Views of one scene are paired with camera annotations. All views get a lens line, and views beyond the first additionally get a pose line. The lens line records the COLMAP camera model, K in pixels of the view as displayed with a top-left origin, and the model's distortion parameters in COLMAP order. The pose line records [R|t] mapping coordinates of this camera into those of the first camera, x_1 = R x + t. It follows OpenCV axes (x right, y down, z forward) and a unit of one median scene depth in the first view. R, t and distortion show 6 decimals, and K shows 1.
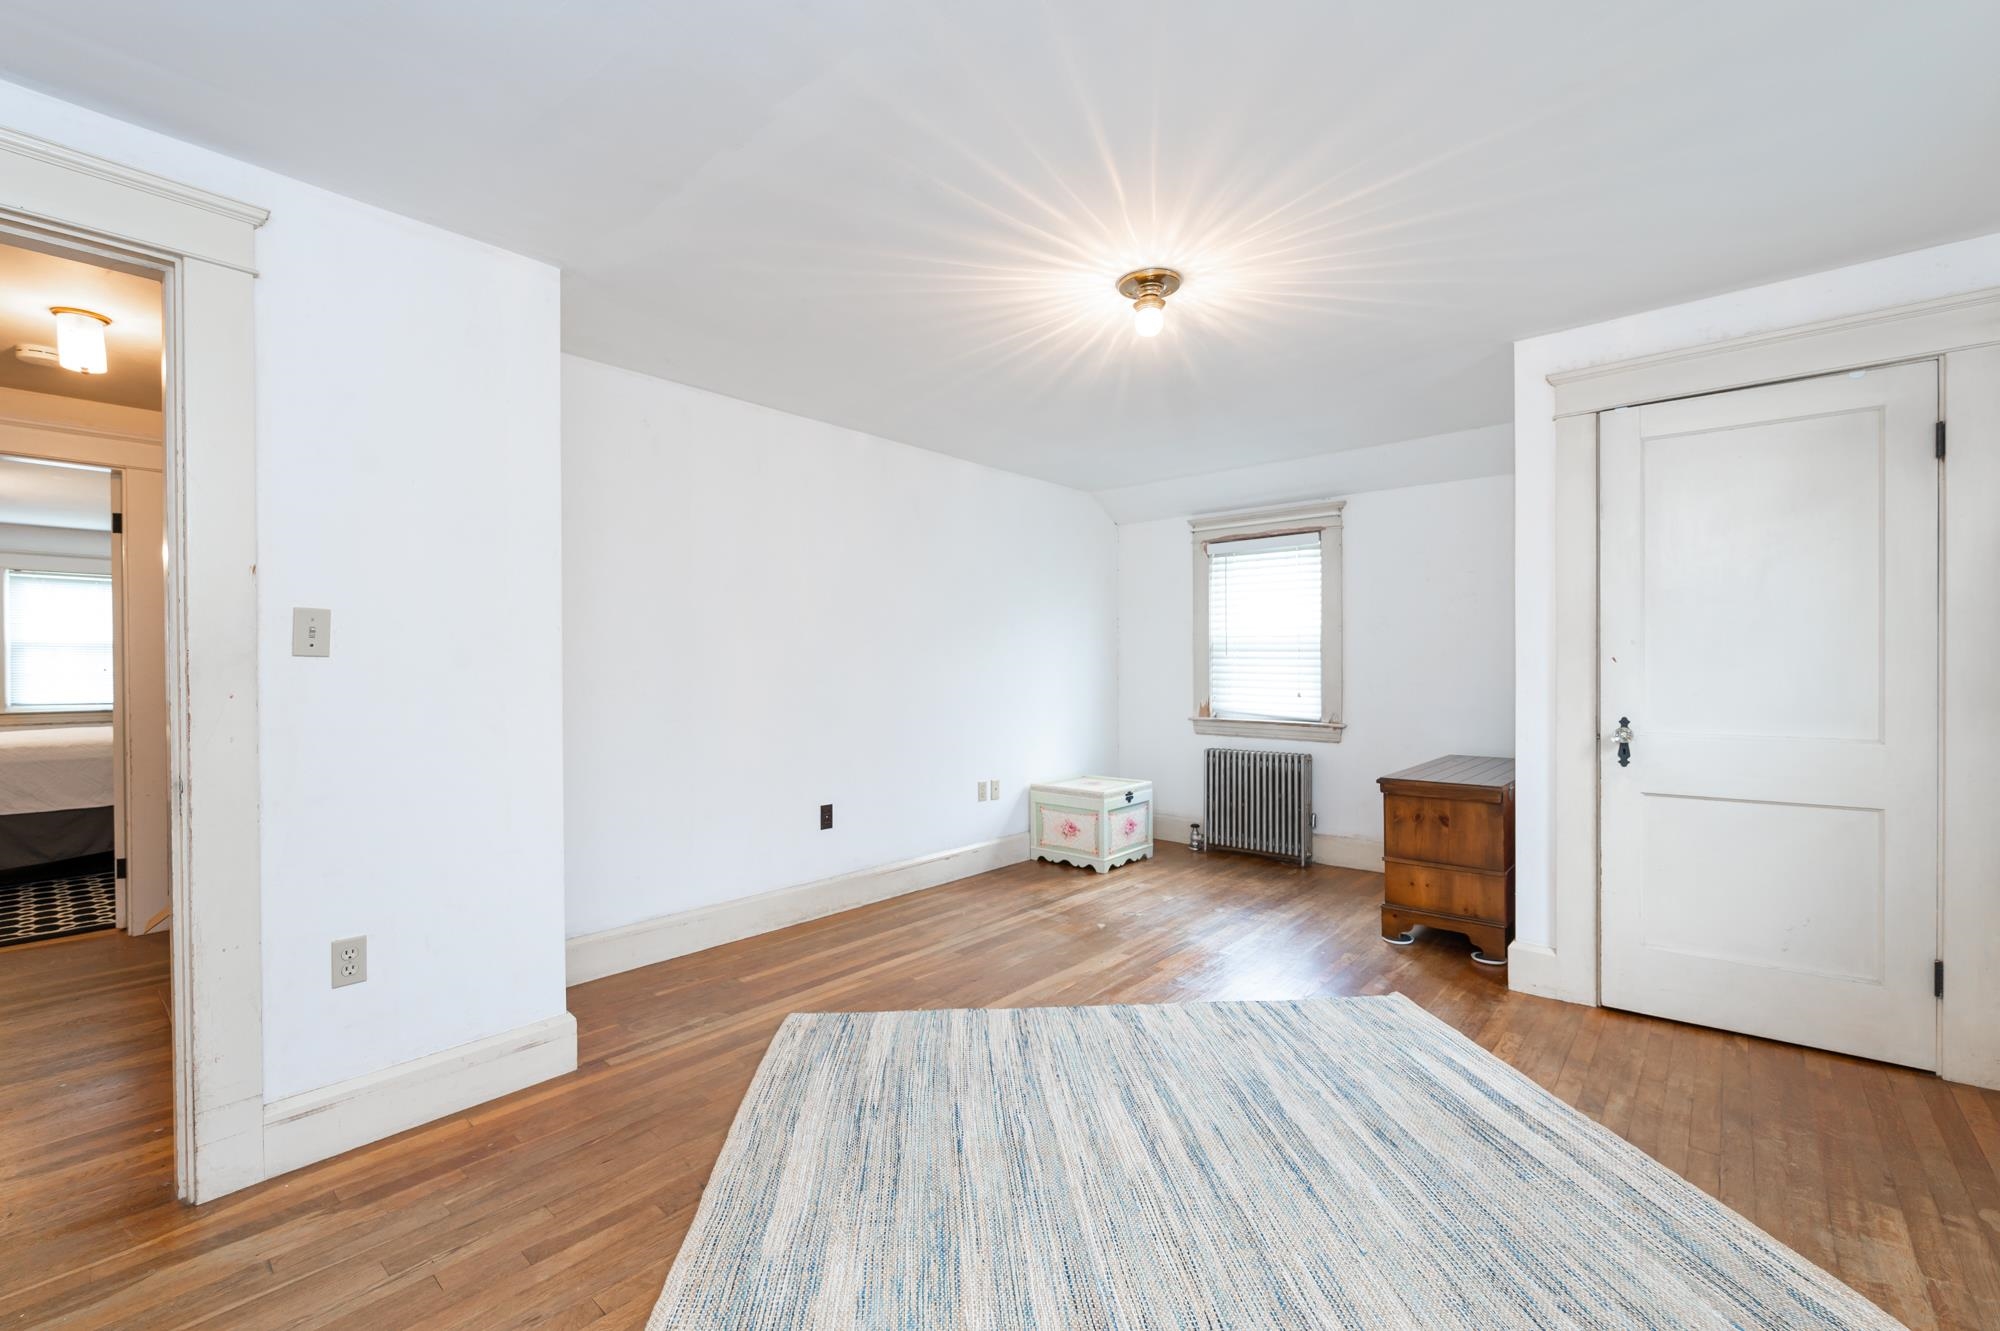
lens RADIAL K [[840.7, 0, 1000.0], [0, 840.7, 665.5], [0, 0, 1]] dist [-0.001791, -0.000103]
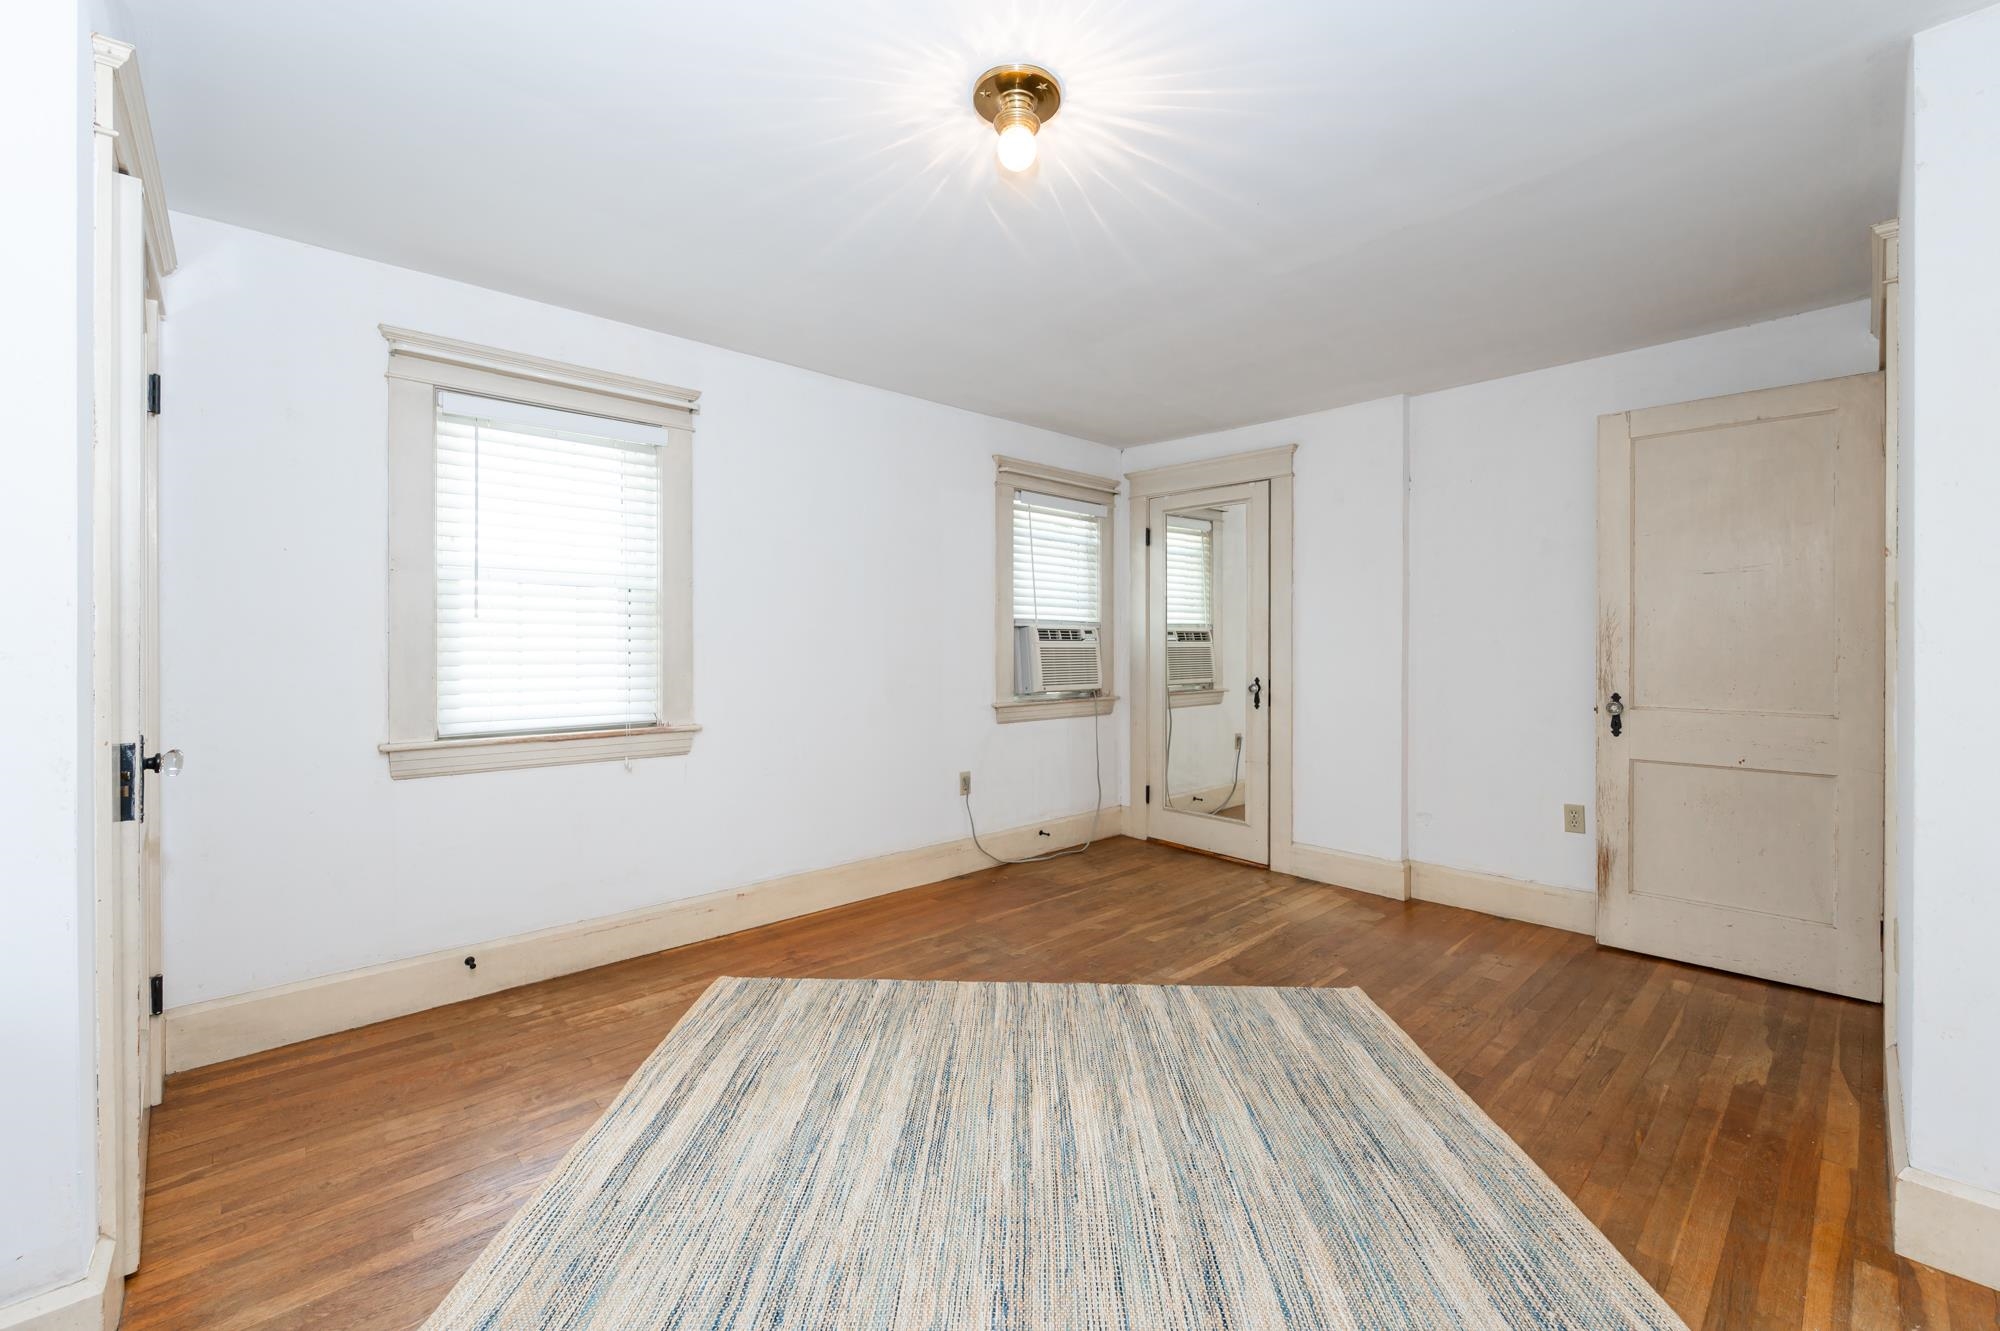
lens RADIAL K [[833.6, 0, 1003.0], [0, 833.6, 653.5], [0, 0, 1]] dist [-0.000830, 0.000144]
pose [[-0.994216, 0.002776, 0.107361, 0.116386], [0.003971, 0.999932, 0.010922, 0.001992], [-0.107324, 0.011285, -0.994160, 1.685403]]
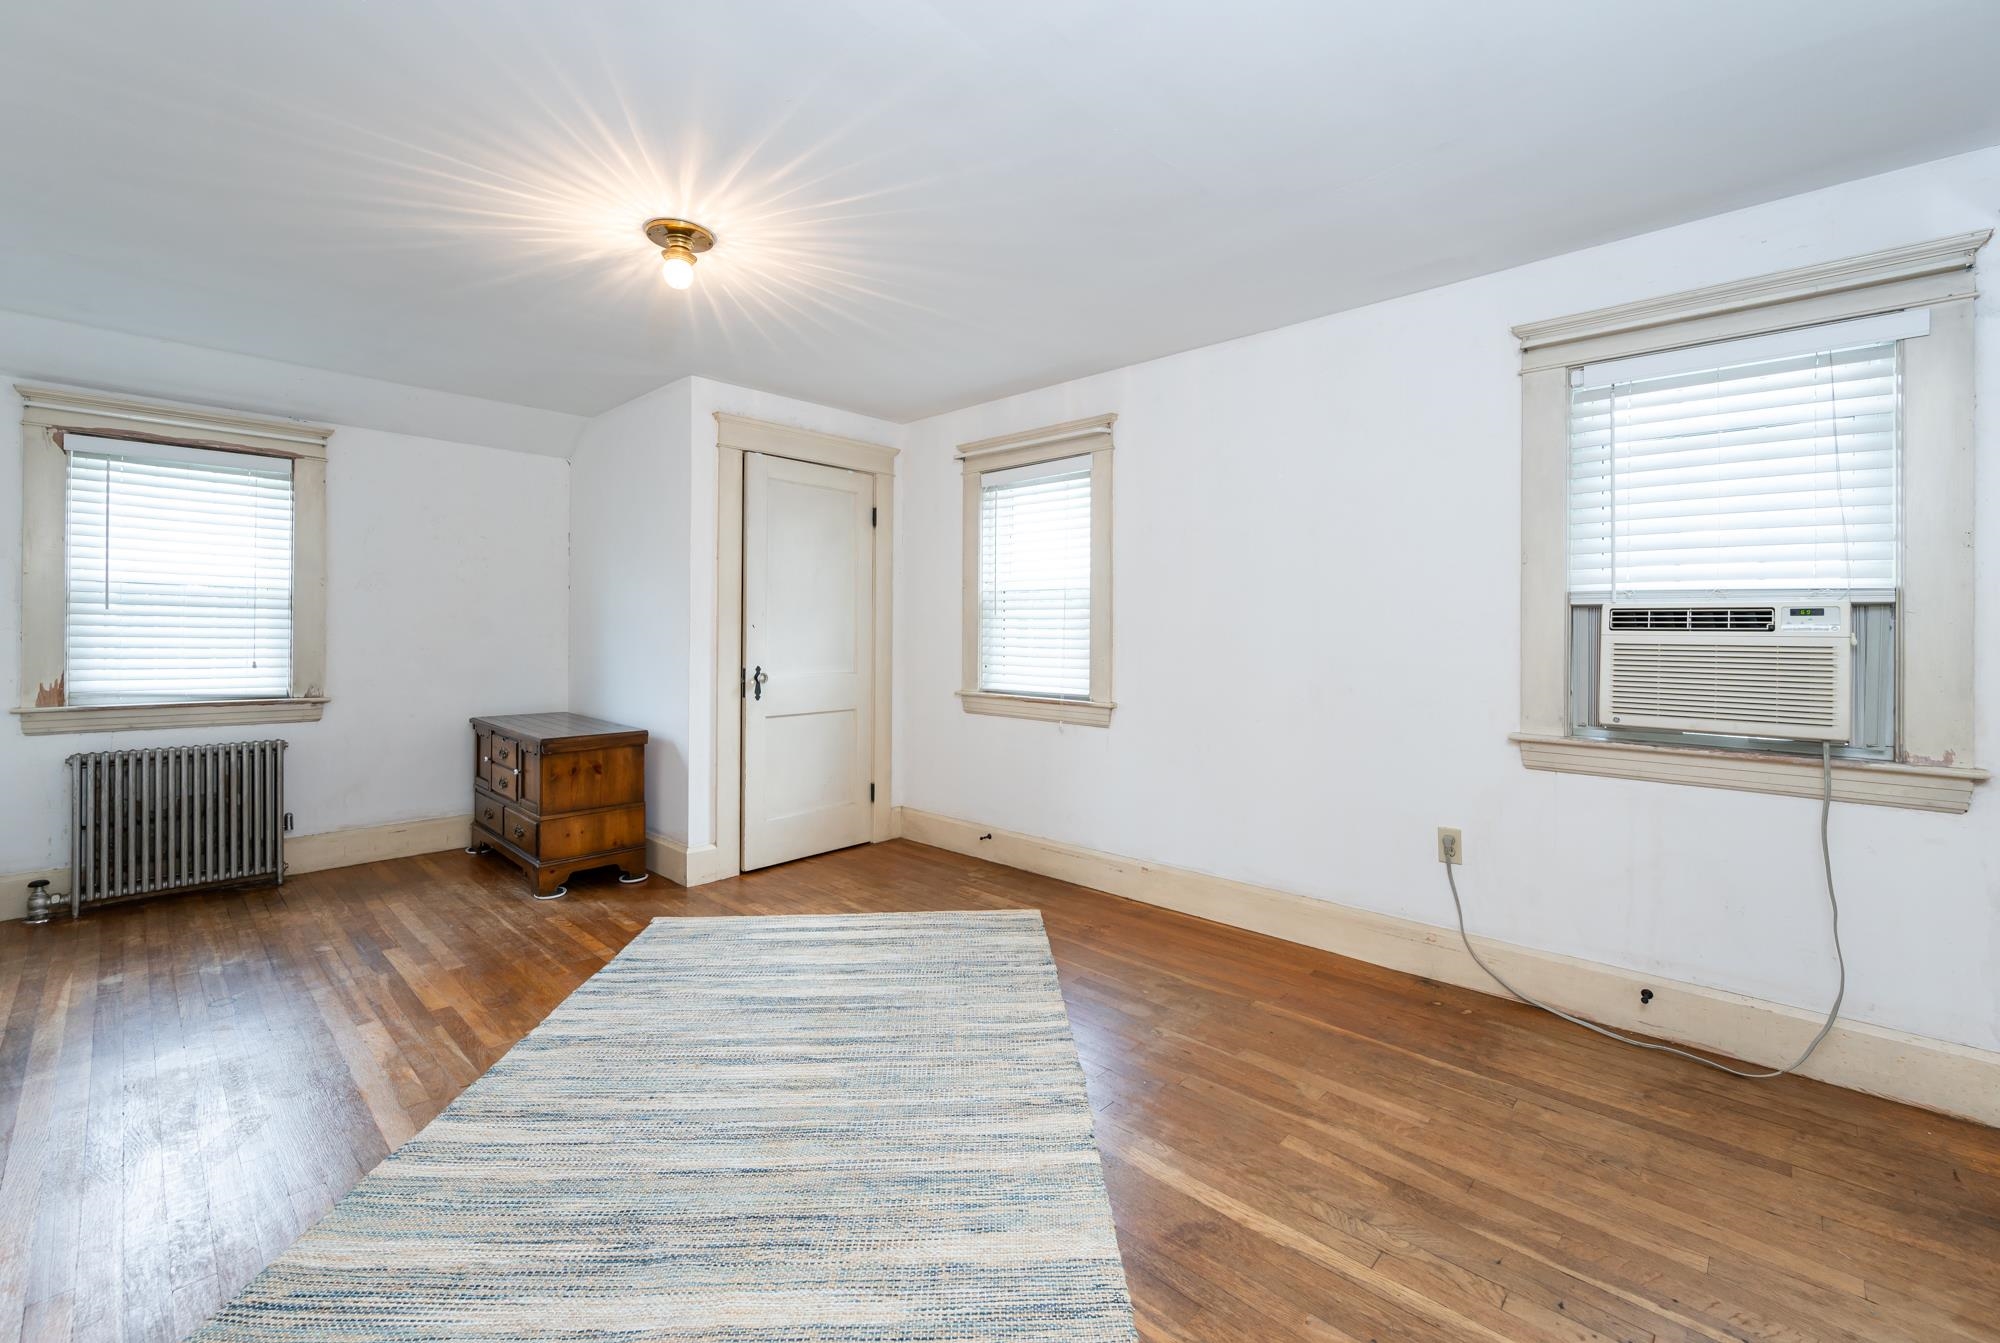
lens RADIAL K [[828.1, 0, 1001.3], [0, 828.1, 631.2], [0, 0, 1]] dist [-0.000491, -0.000295]
pose [[0.044751, 0.005656, 0.998982, -0.752794], [-0.008097, 0.999953, -0.005299, 0.005672], [-0.998965, -0.007852, 0.044795, 0.584749]]
